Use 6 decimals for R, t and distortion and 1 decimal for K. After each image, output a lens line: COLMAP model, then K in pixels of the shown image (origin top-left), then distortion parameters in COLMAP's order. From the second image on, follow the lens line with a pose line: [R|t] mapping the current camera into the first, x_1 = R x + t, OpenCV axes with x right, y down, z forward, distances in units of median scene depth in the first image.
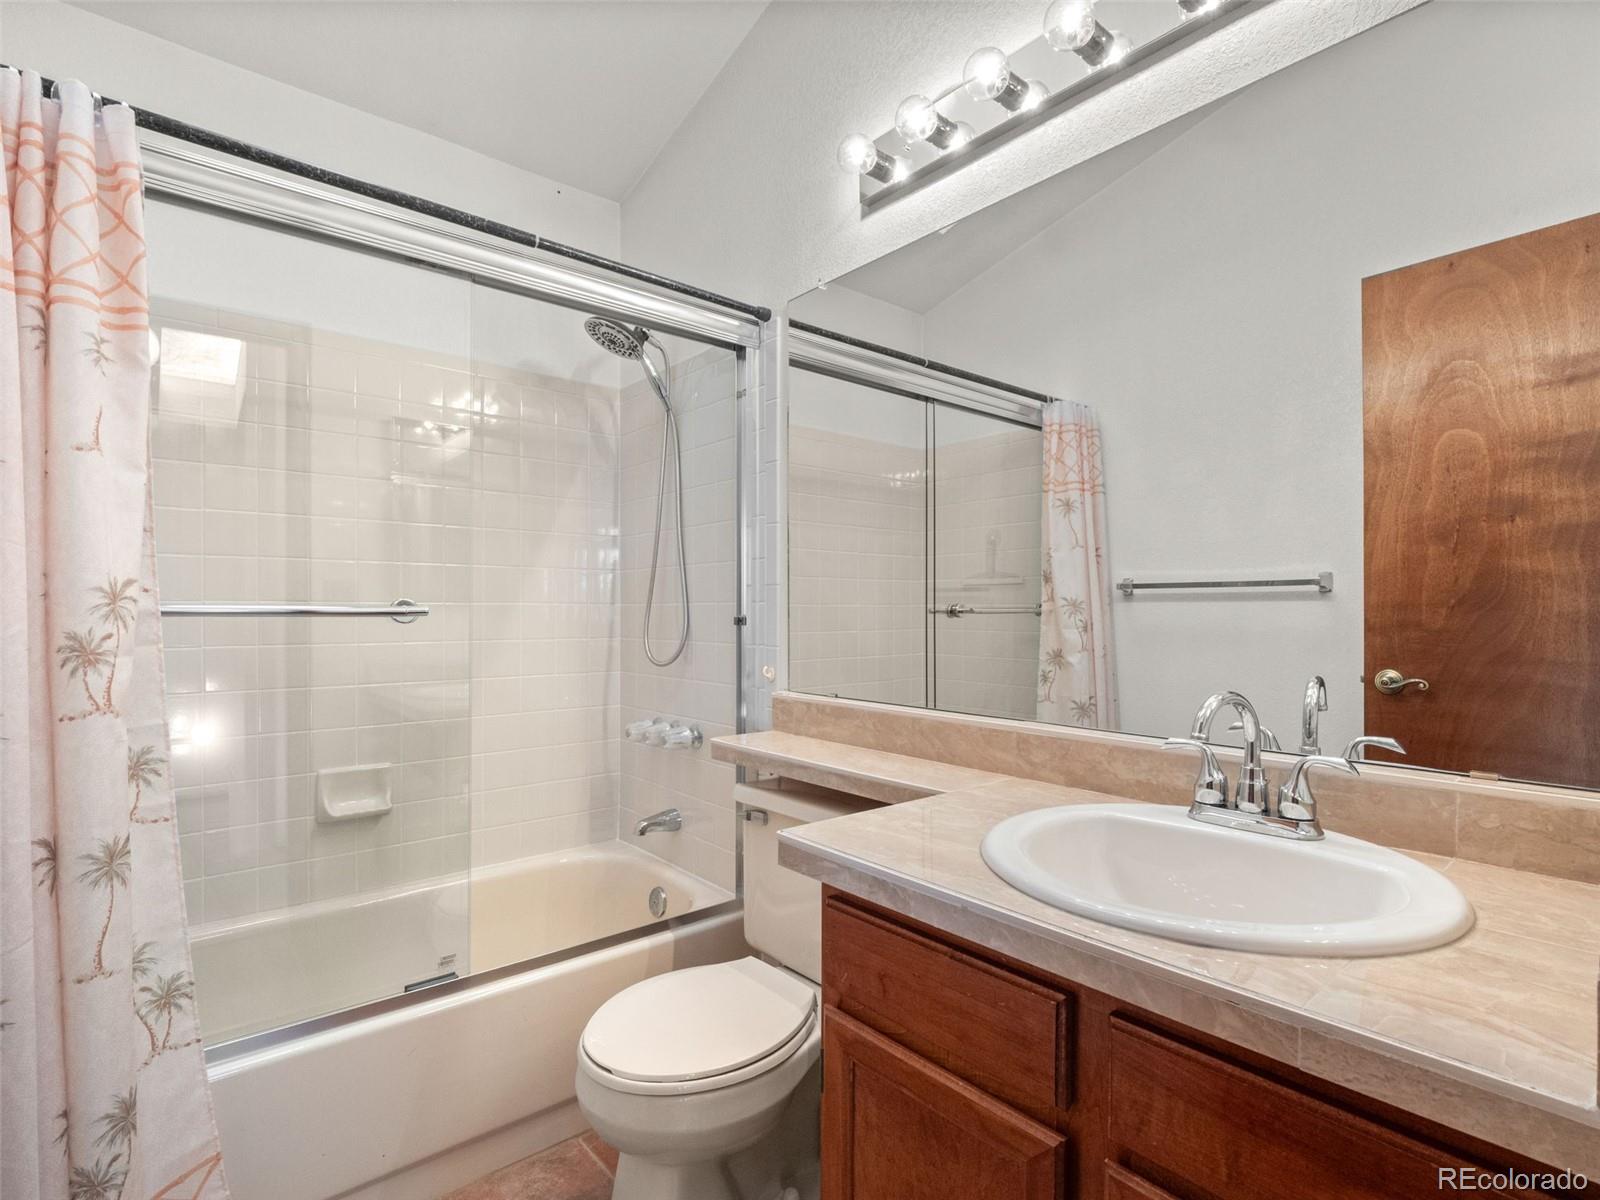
lens RADIAL K [[789.2, 0, 802.8], [0, 789.2, 605.1], [0, 0, 1]] dist [-0.004002, -0.007161]
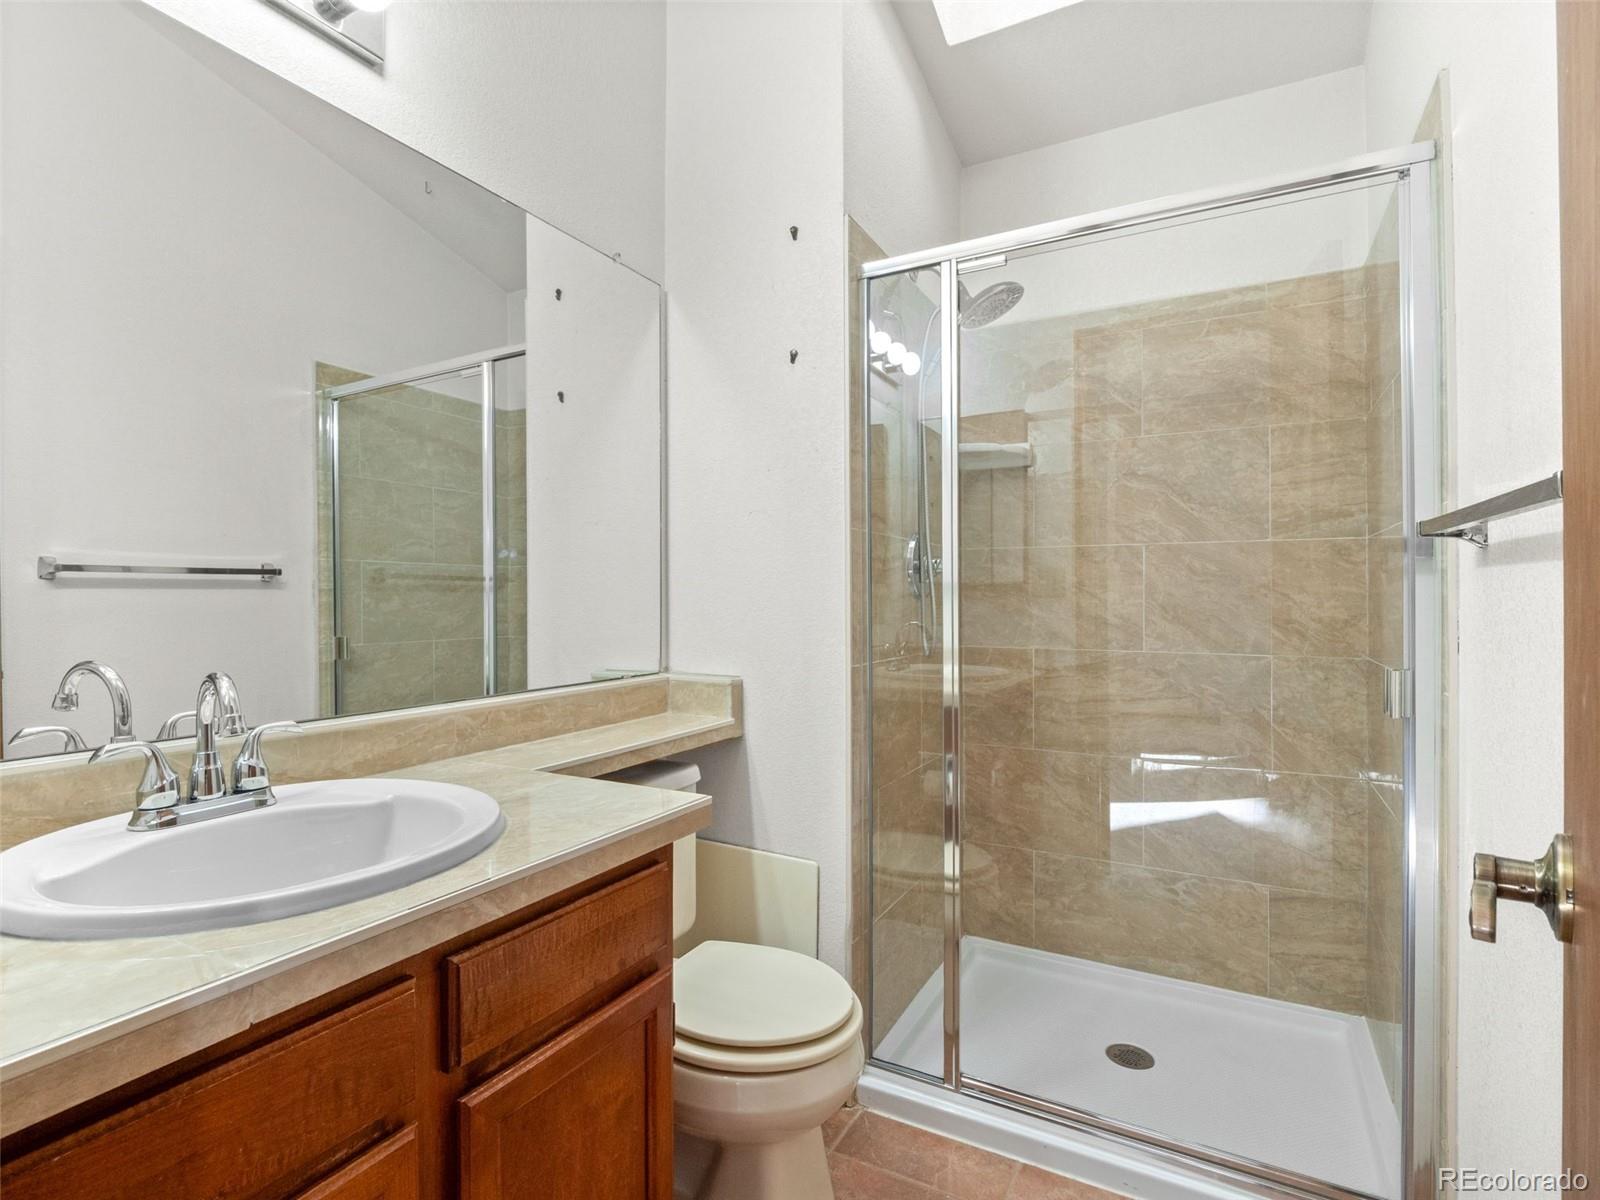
lens RADIAL K [[789.2, 0, 797.5], [0, 789.2, 597.2], [0, 0, 1]] dist [-0.004002, -0.007161]
pose [[-0.366181, 0.000882, 0.930543, -0.607392], [-0.000036, 1.000000, -0.000962, 0.006167], [-0.930543, -0.000386, -0.366181, 0.704135]]
